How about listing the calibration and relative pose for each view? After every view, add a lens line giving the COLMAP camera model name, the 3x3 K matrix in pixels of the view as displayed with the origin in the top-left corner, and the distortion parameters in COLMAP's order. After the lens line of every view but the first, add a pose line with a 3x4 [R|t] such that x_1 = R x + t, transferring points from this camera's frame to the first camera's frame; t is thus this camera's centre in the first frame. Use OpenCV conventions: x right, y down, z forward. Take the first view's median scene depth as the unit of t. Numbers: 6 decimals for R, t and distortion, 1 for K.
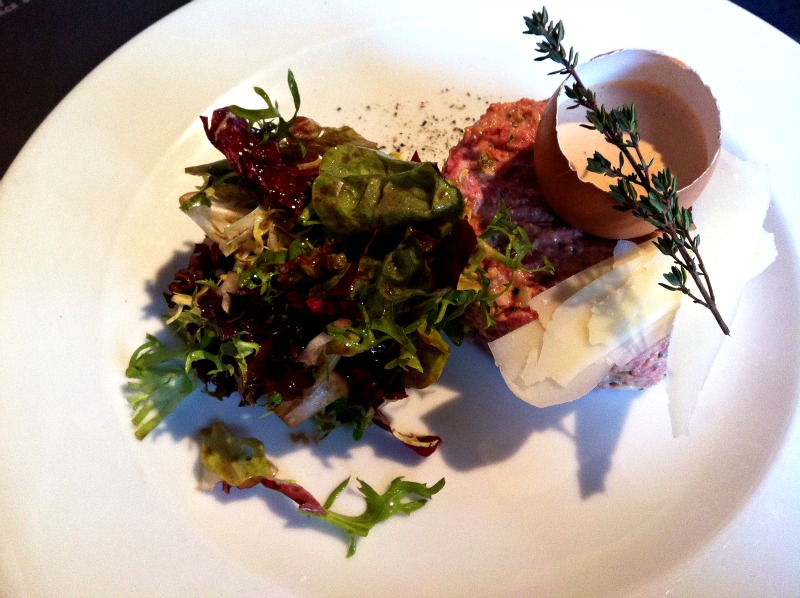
lens RADIAL K [[708.7, 0, 400.0], [0, 708.7, 299.0], [0, 0, 1]] dist [-0.000937, -0.004272]
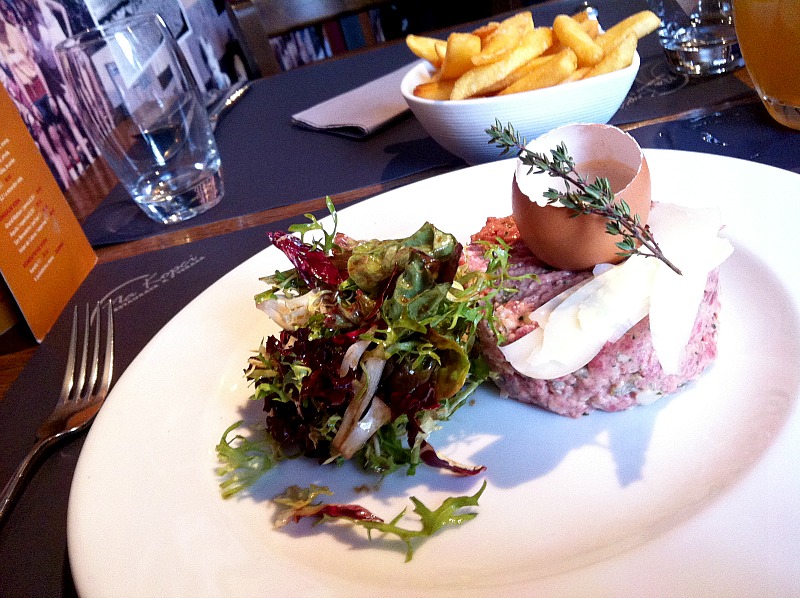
lens RADIAL K [[675.2, 0, 400.0], [0, 675.2, 299.0], [0, 0, 1]] dist [0.000438, 0.000777]
pose [[0.977649, -0.175416, -0.115897, 0.099964], [0.105266, 0.885580, -0.452401, 0.452708], [0.181994, 0.430090, 0.884252, -0.066756]]
